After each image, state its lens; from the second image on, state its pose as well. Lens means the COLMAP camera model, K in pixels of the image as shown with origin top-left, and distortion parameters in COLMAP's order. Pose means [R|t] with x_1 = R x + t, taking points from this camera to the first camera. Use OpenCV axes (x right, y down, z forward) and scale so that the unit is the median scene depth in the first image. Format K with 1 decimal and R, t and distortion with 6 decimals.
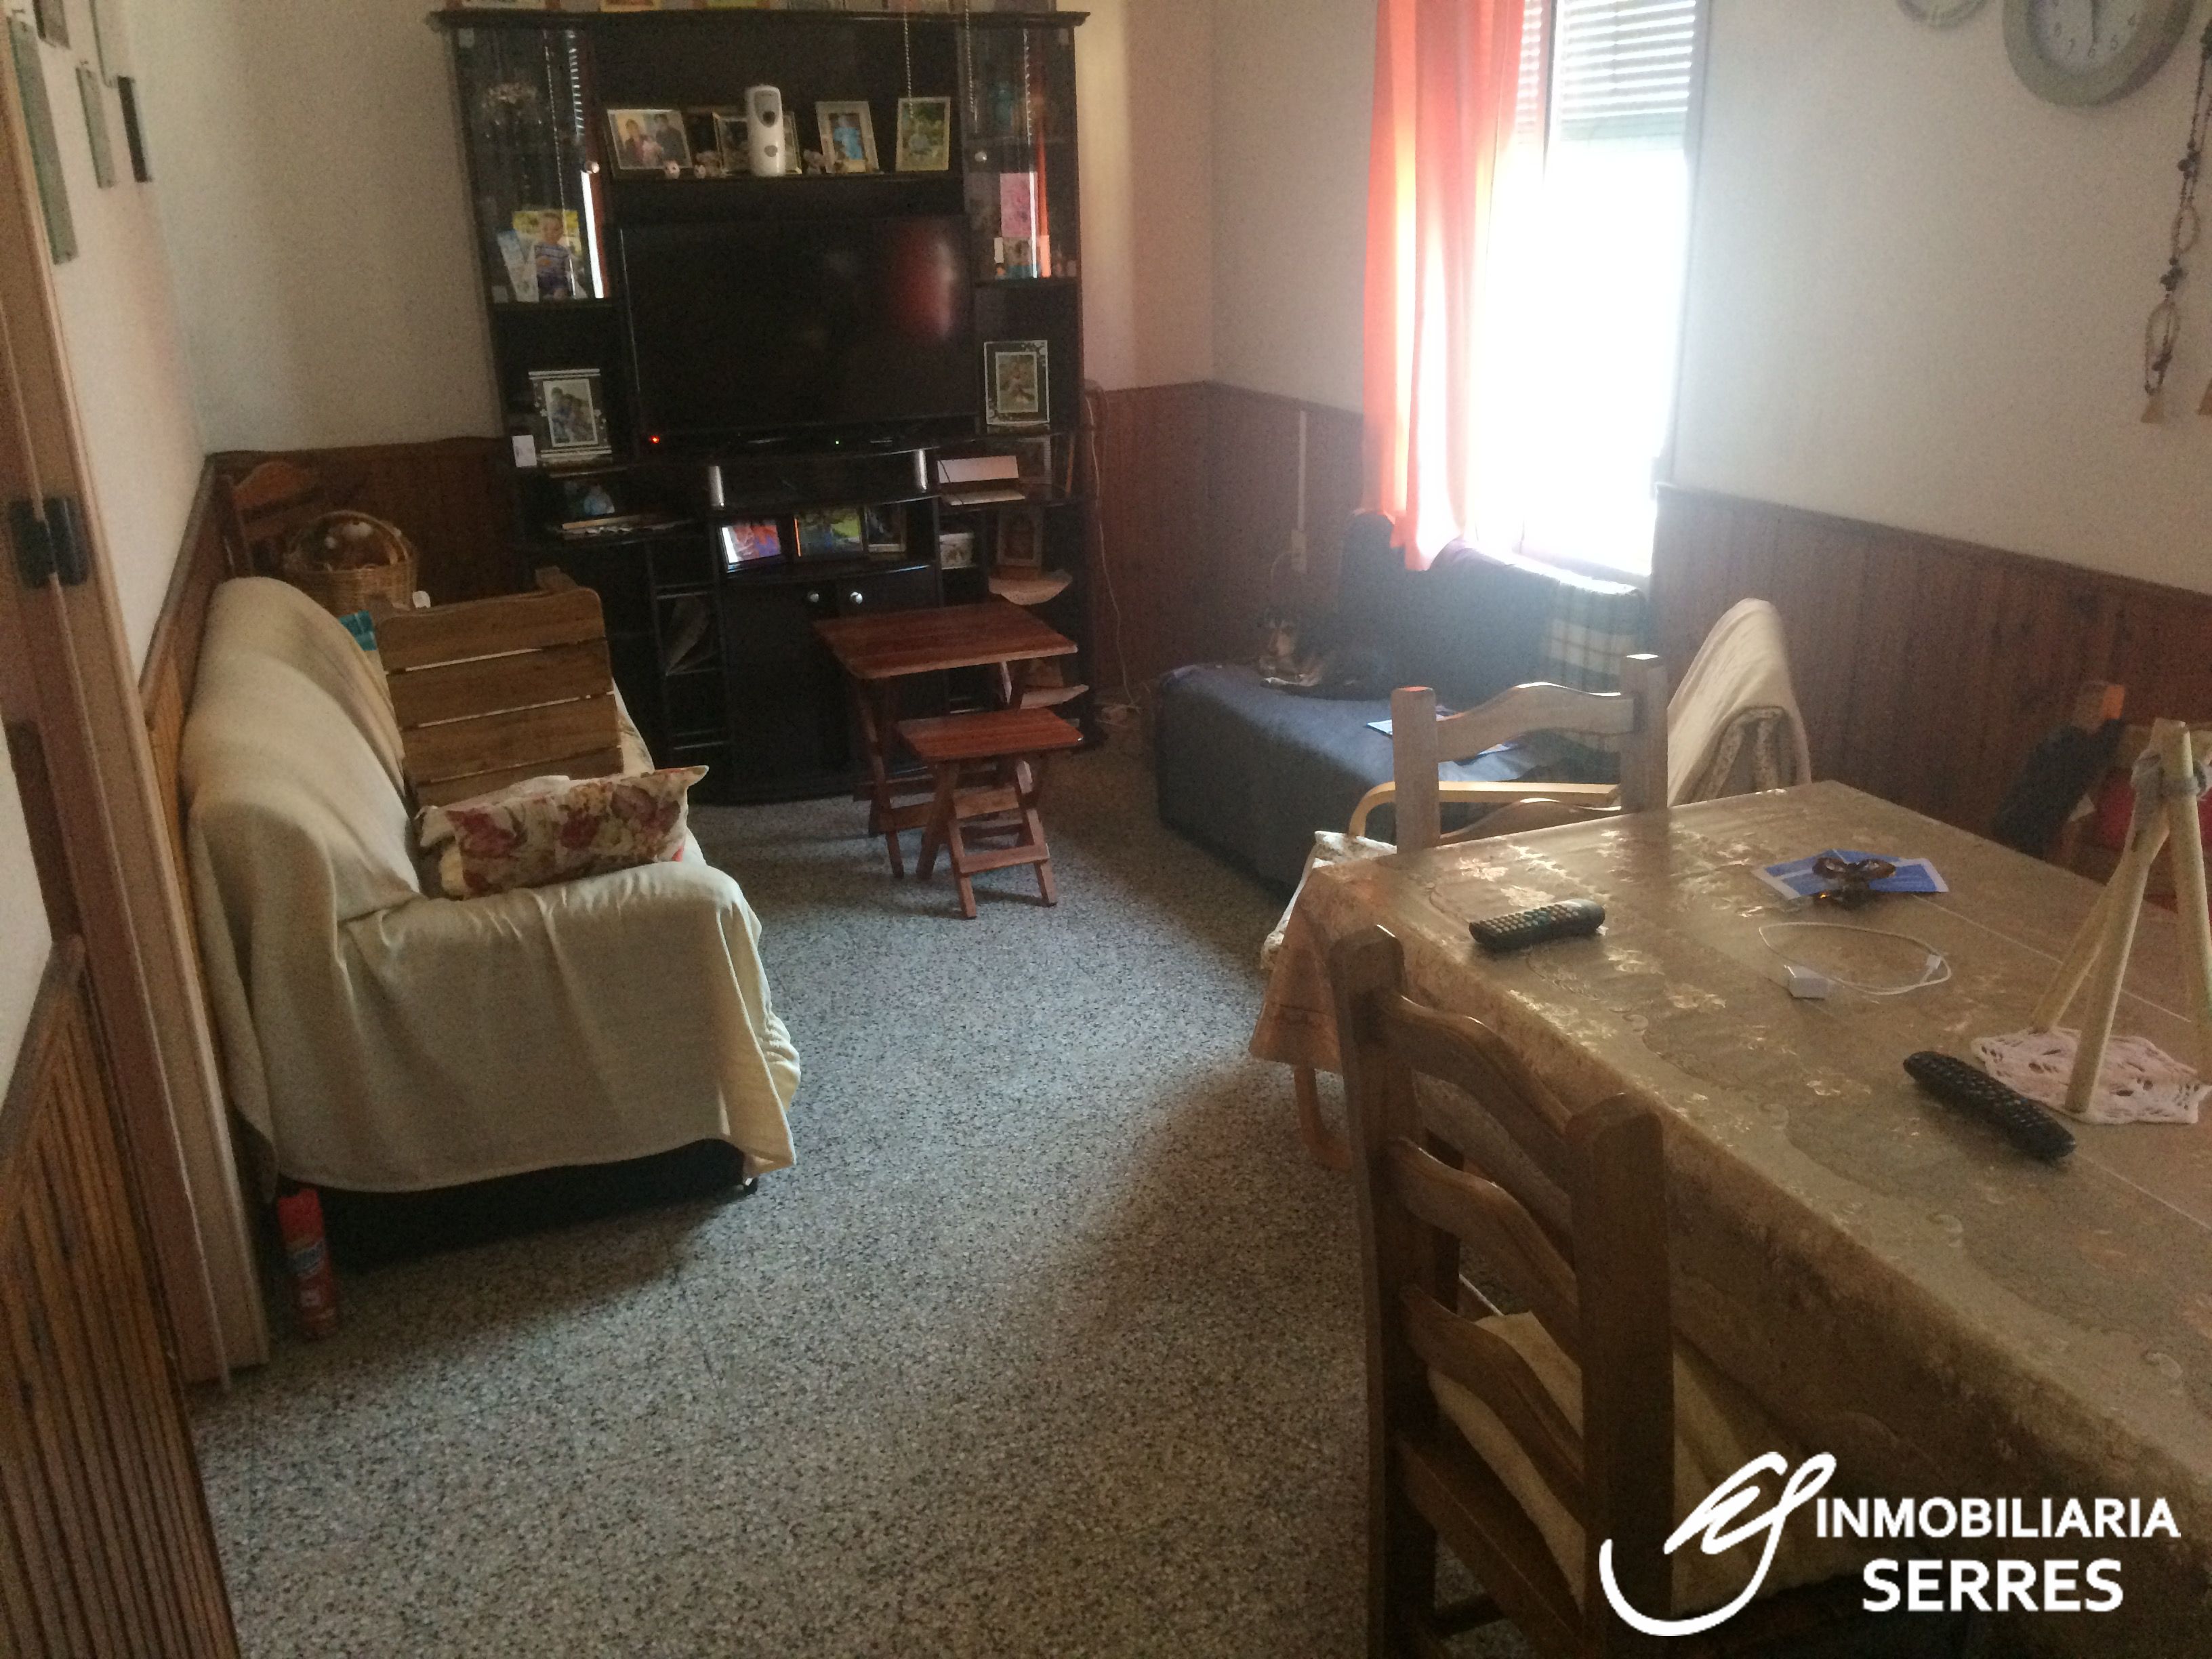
lens RADIAL K [[1838.6, 0, 1106.0], [0, 1838.6, 829.5], [0, 0, 1]] dist [0.079232, -0.123126]
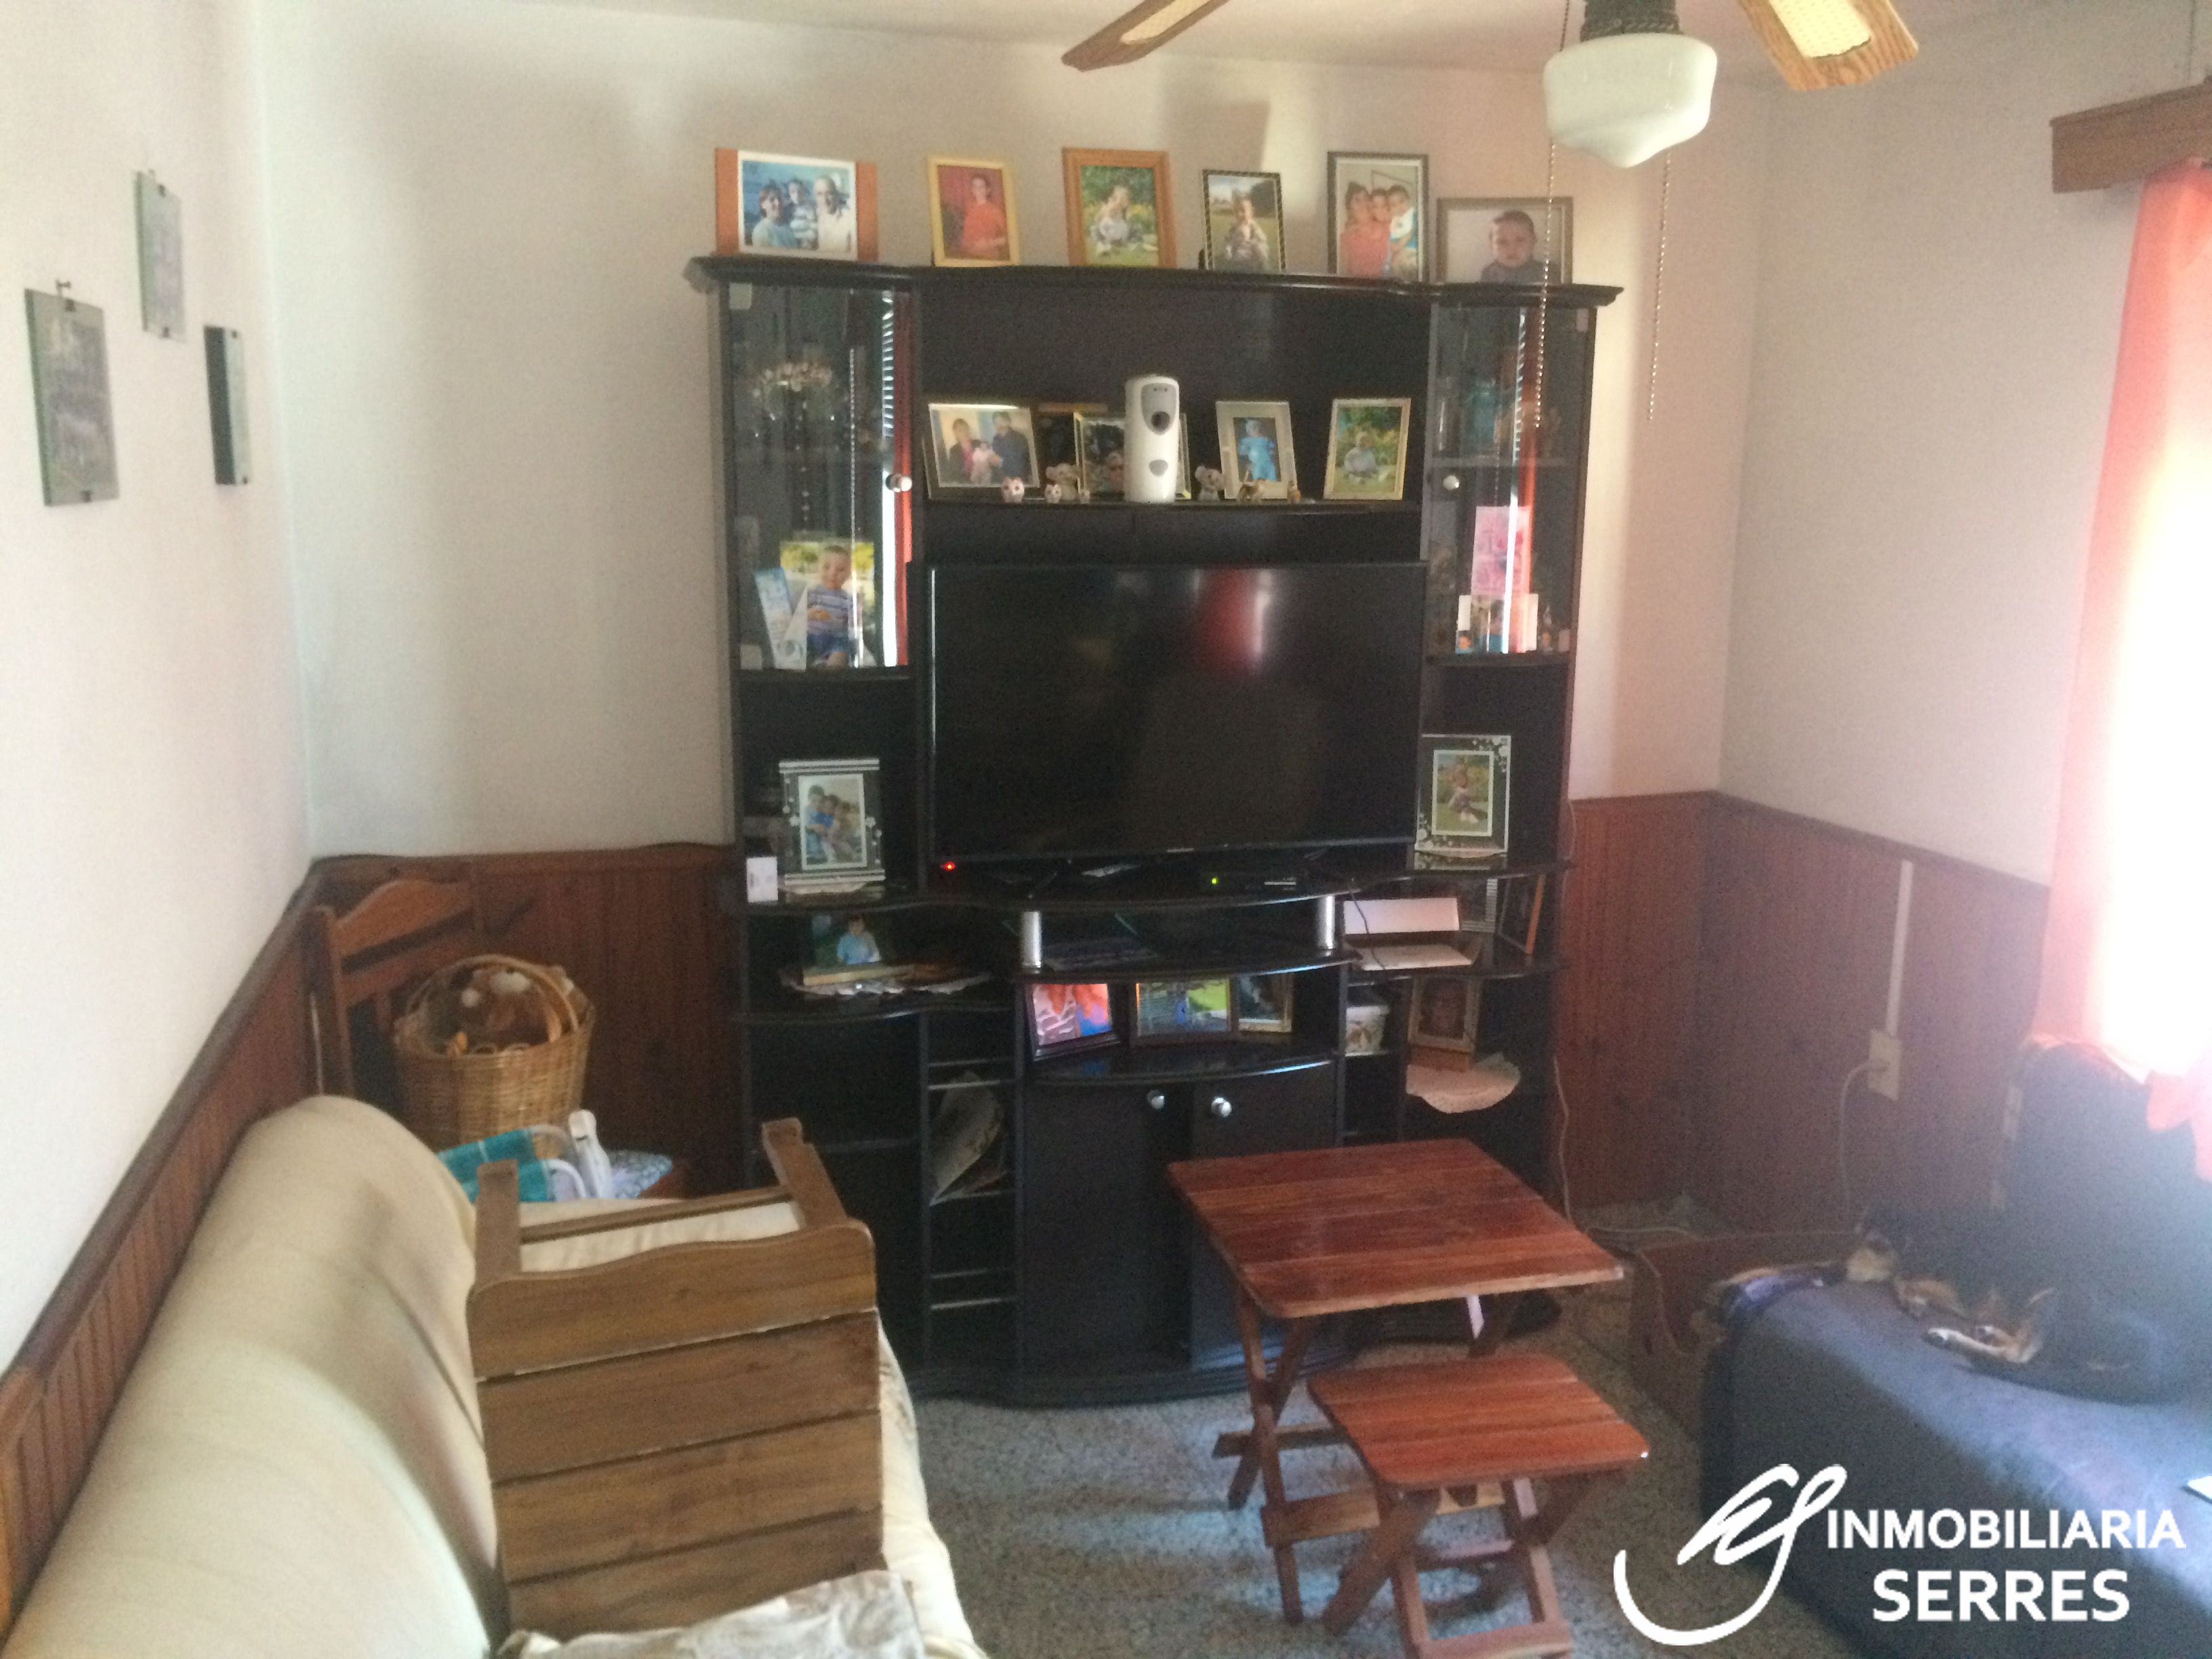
lens RADIAL K [[1838.6, 0, 1106.0], [0, 1838.6, 829.5], [0, 0, 1]] dist [0.079232, -0.123126]
pose [[0.993183, 0.053465, -0.103584, -0.117758], [-0.068519, 0.986654, -0.147713, -0.128301], [0.094304, 0.153803, 0.983591, 0.340362]]
